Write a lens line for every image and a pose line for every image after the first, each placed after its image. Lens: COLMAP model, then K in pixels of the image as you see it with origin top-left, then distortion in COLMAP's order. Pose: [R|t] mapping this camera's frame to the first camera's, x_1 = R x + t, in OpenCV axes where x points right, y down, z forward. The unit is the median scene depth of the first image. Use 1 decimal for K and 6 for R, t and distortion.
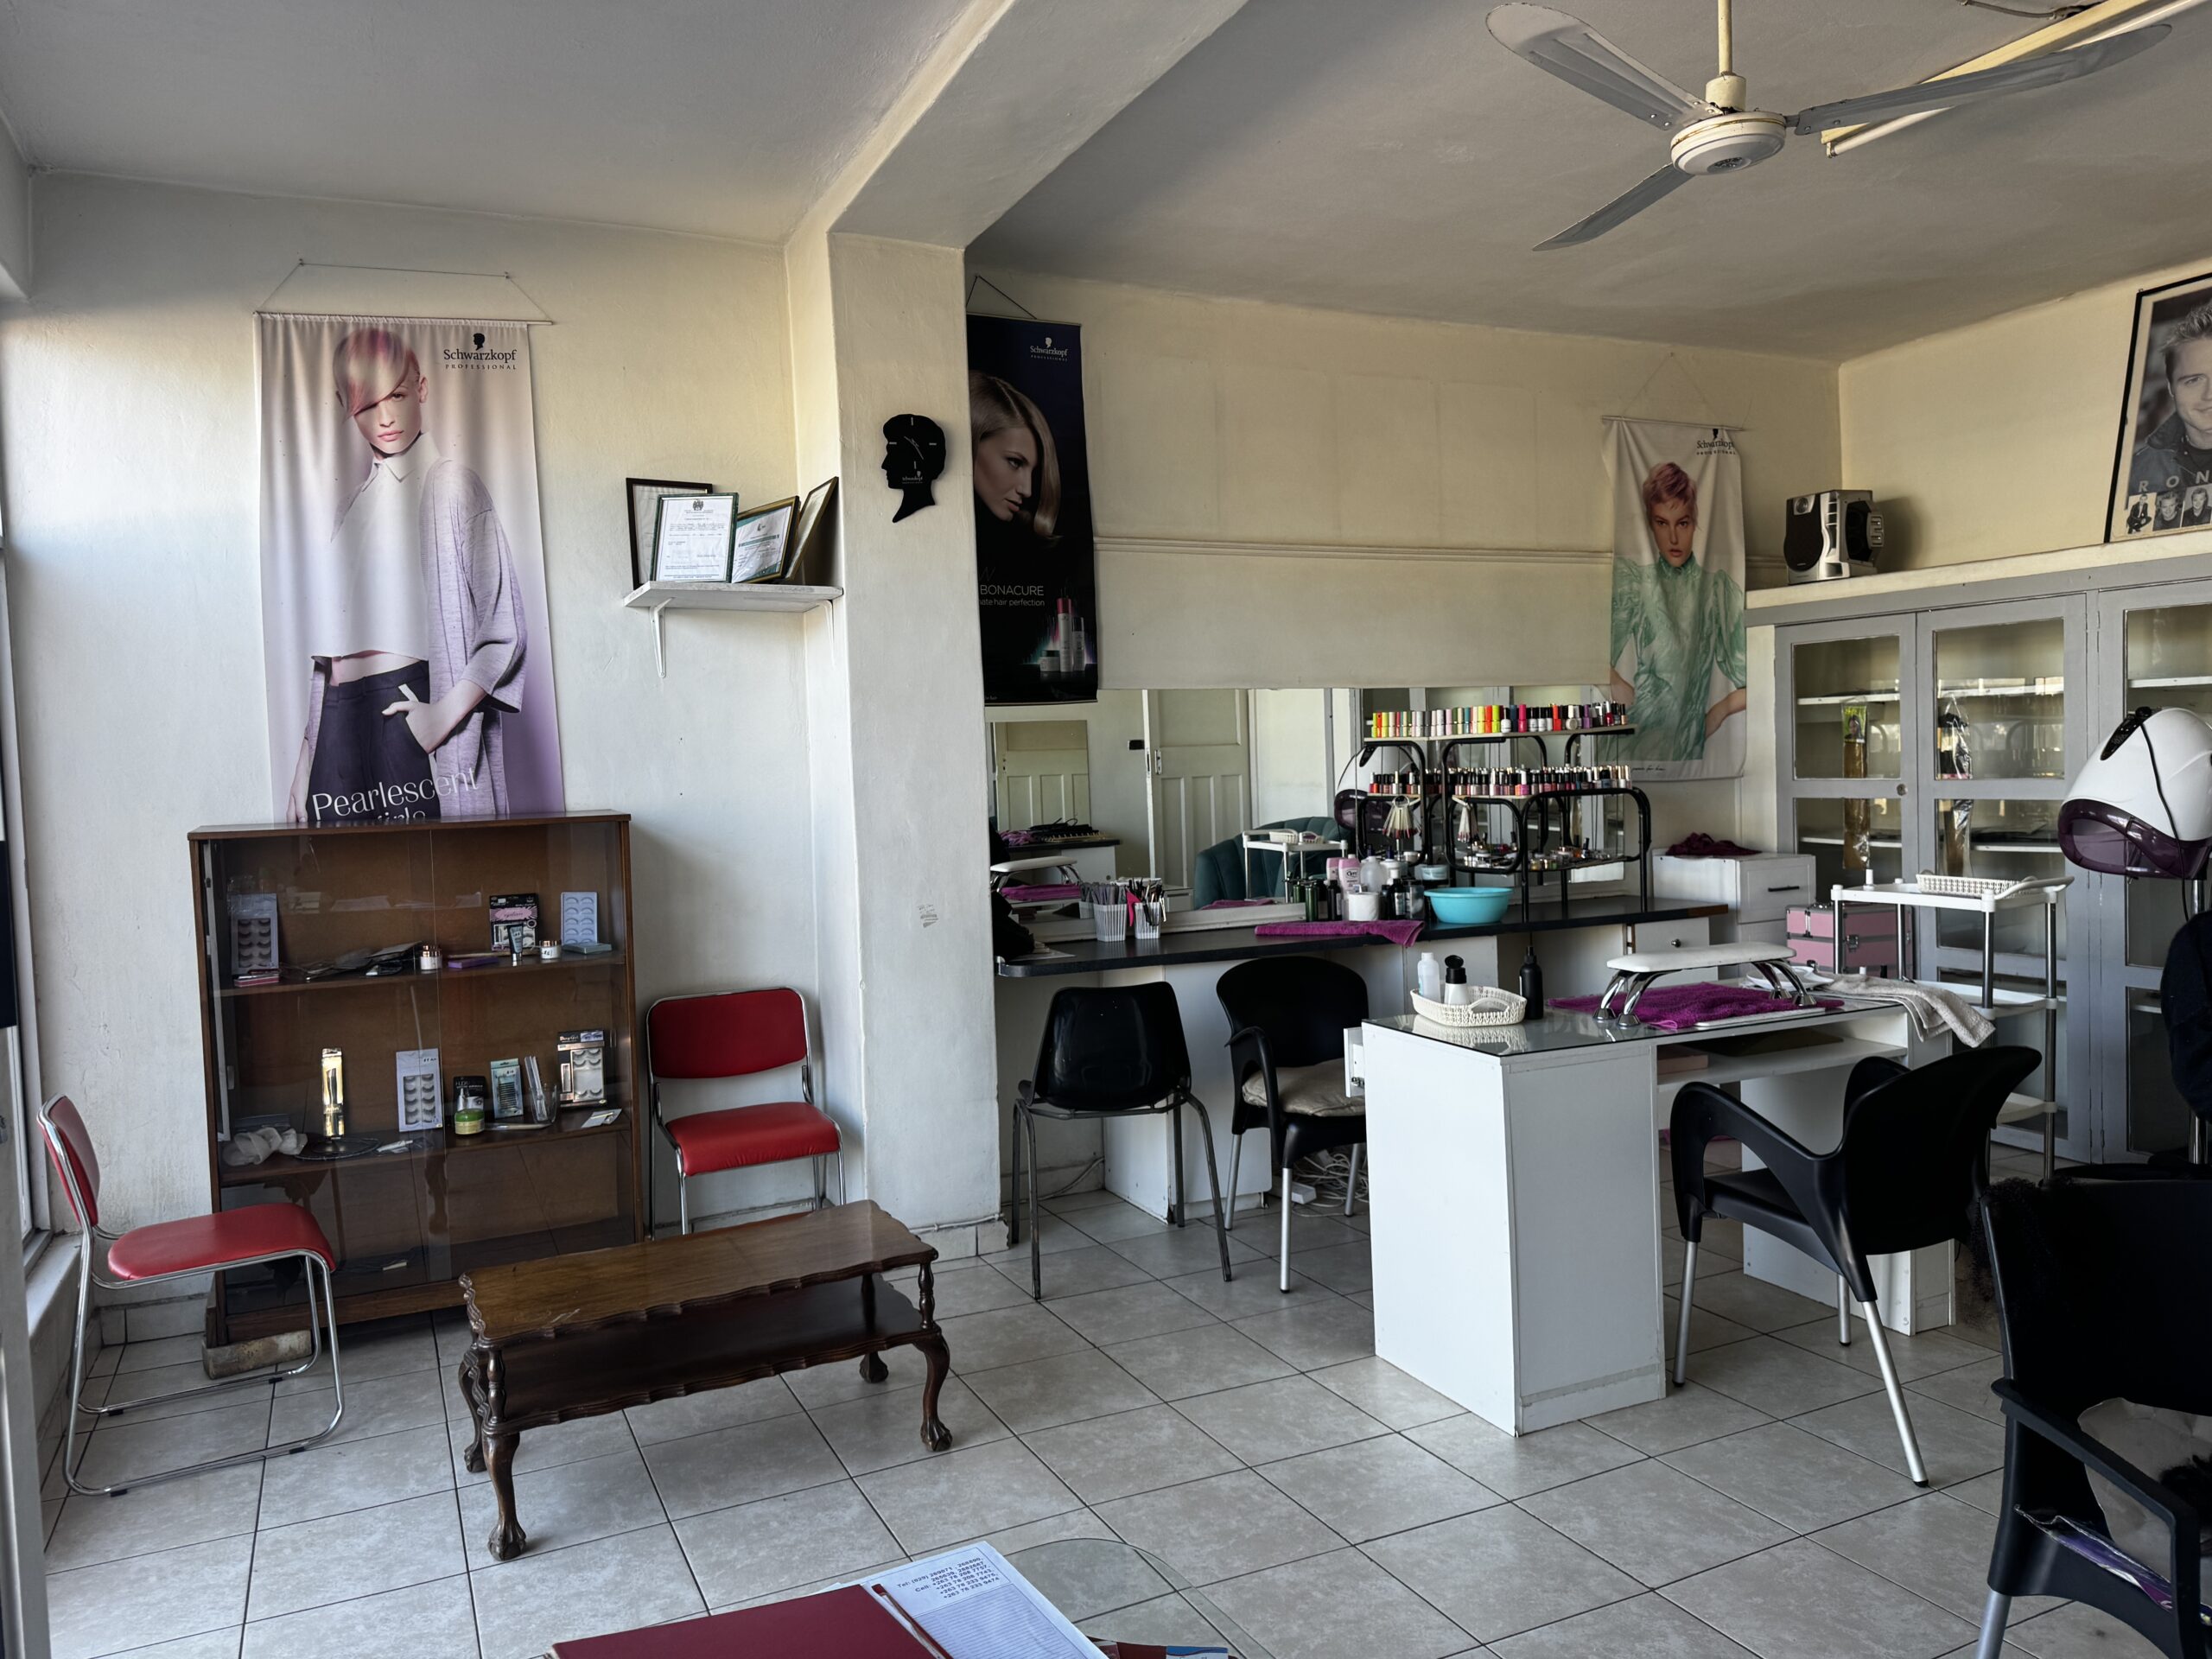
lens RADIAL K [[1550.4, 0, 1106.0], [0, 1550.4, 829.5], [0, 0, 1]] dist [0.069939, -0.085373]
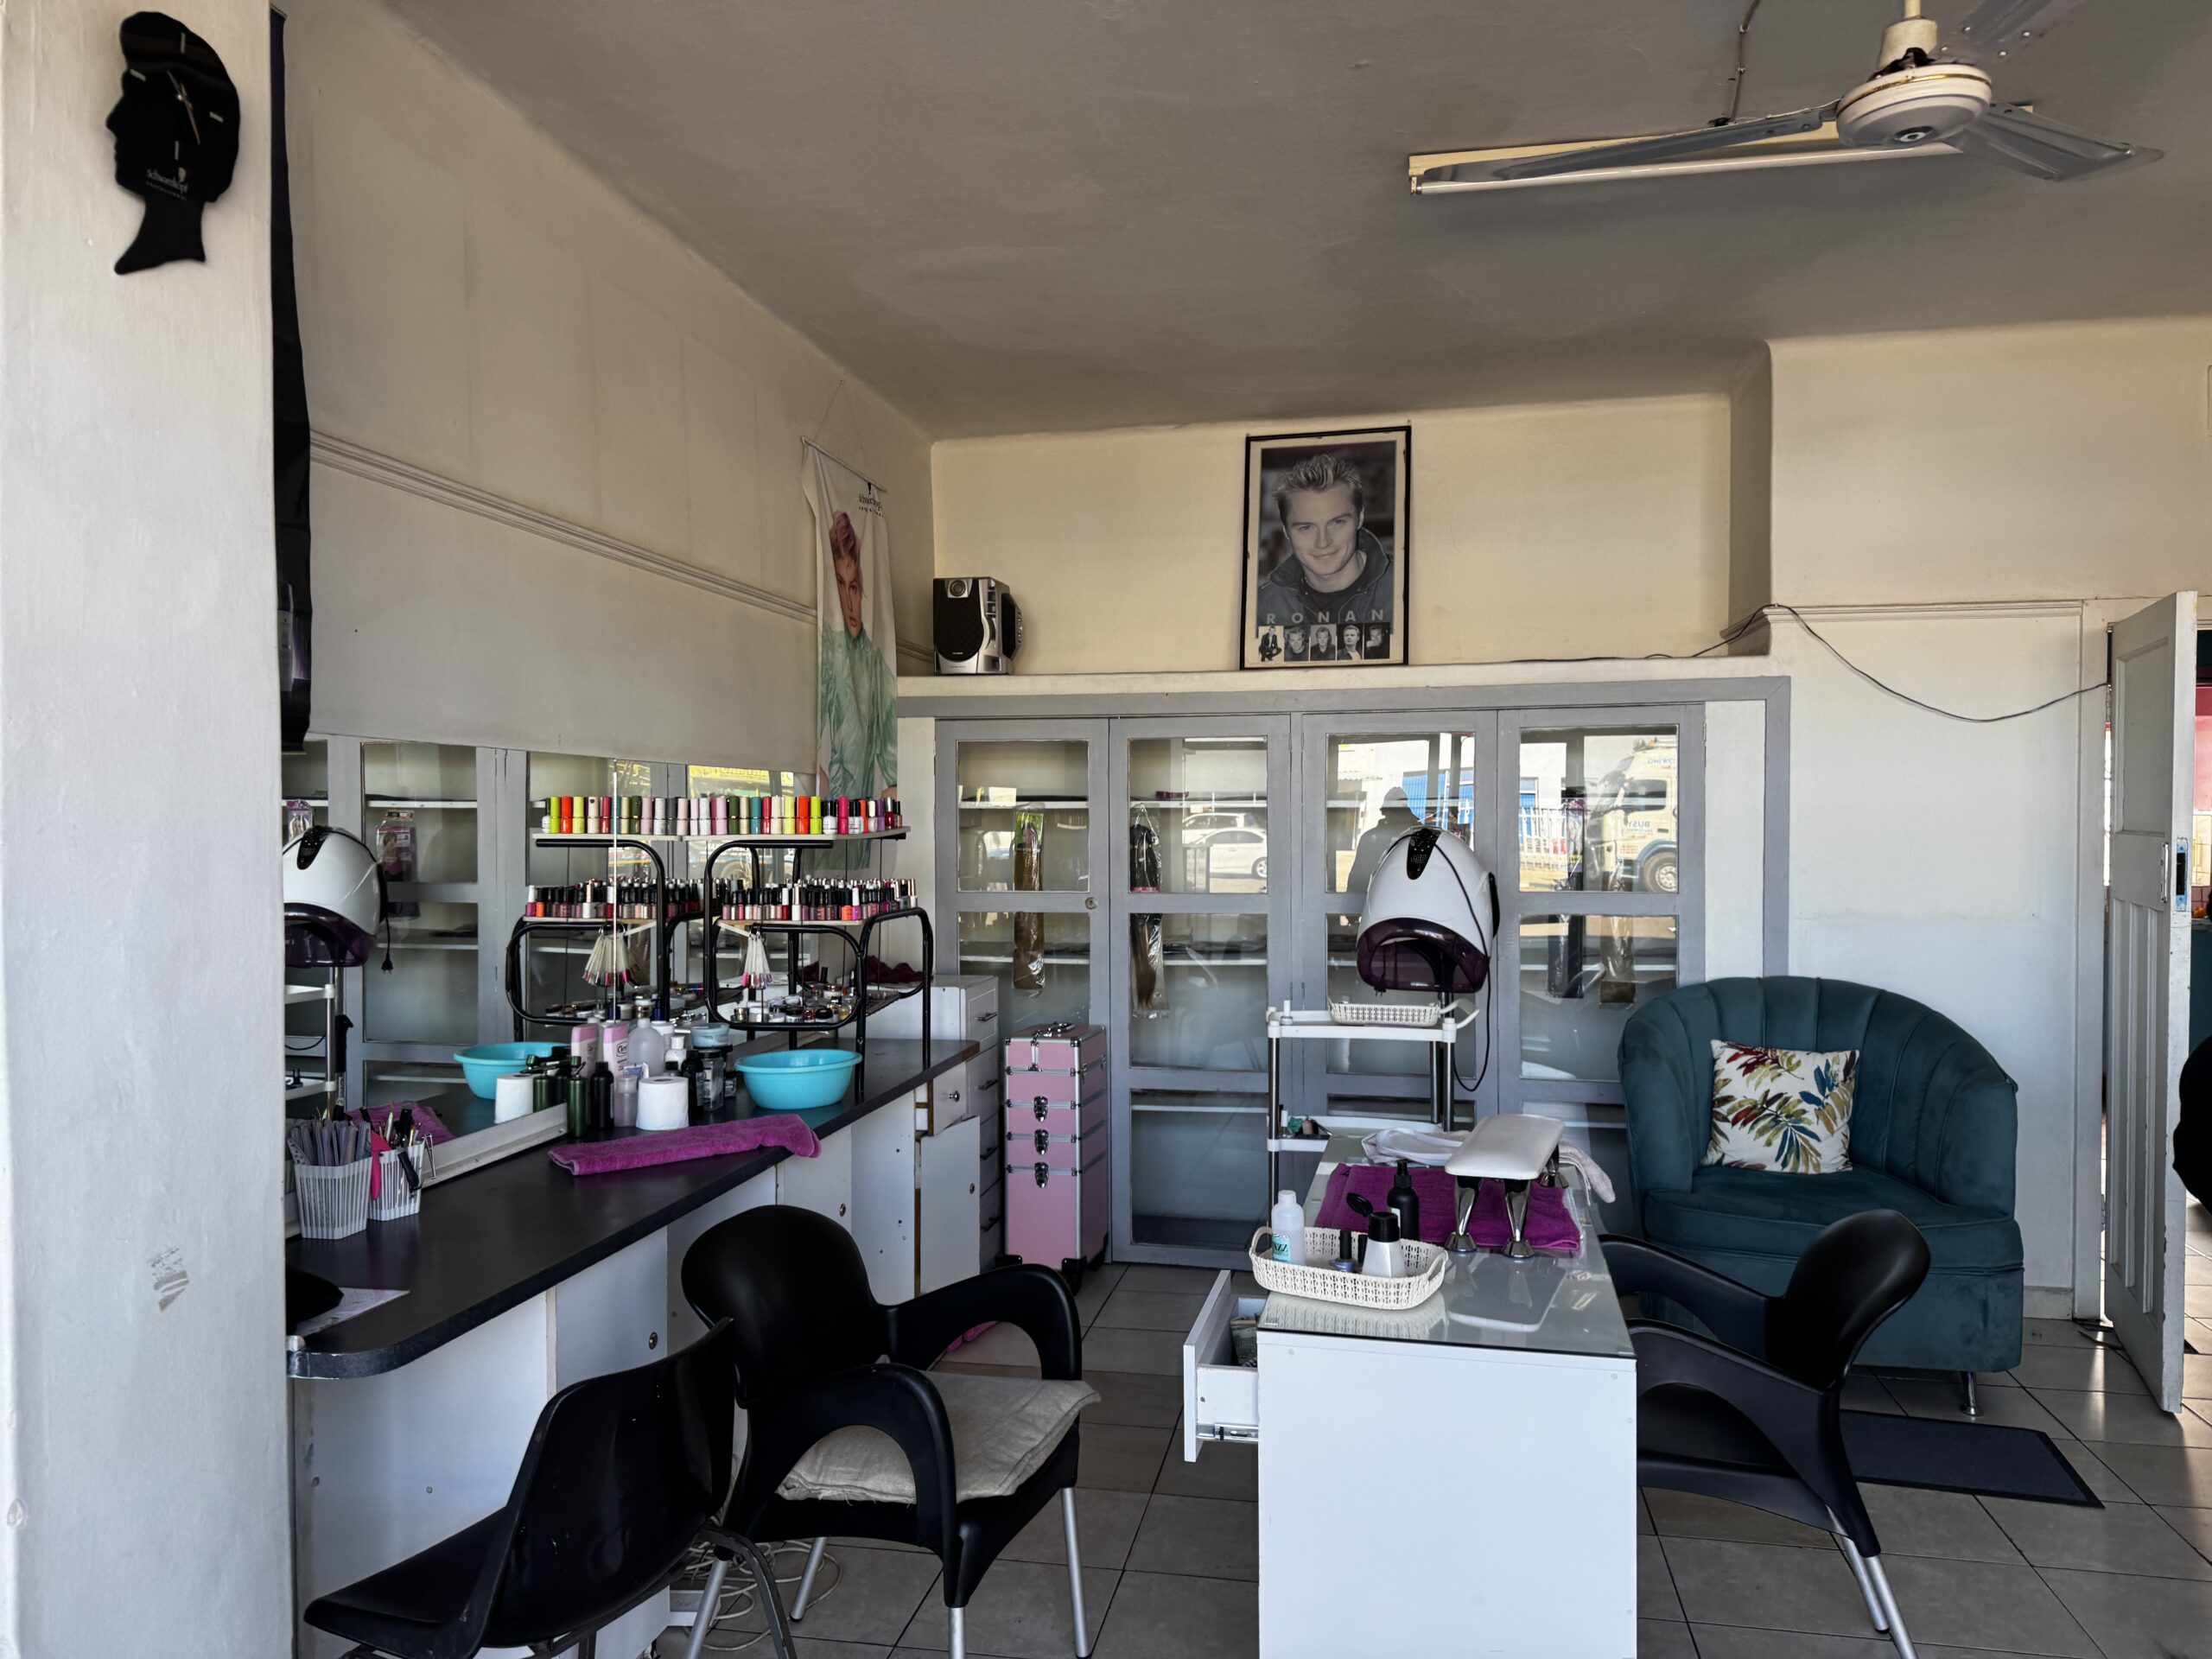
lens RADIAL K [[1532.7, 0, 1137.3], [0, 1532.7, 840.8], [0, 0, 1]] dist [0.139974, -0.196483]
pose [[0.601357, 0.018606, 0.798764, -0.234815], [0.021896, 0.998970, -0.039754, -0.027947], [-0.798680, 0.041397, 0.600330, 0.458857]]
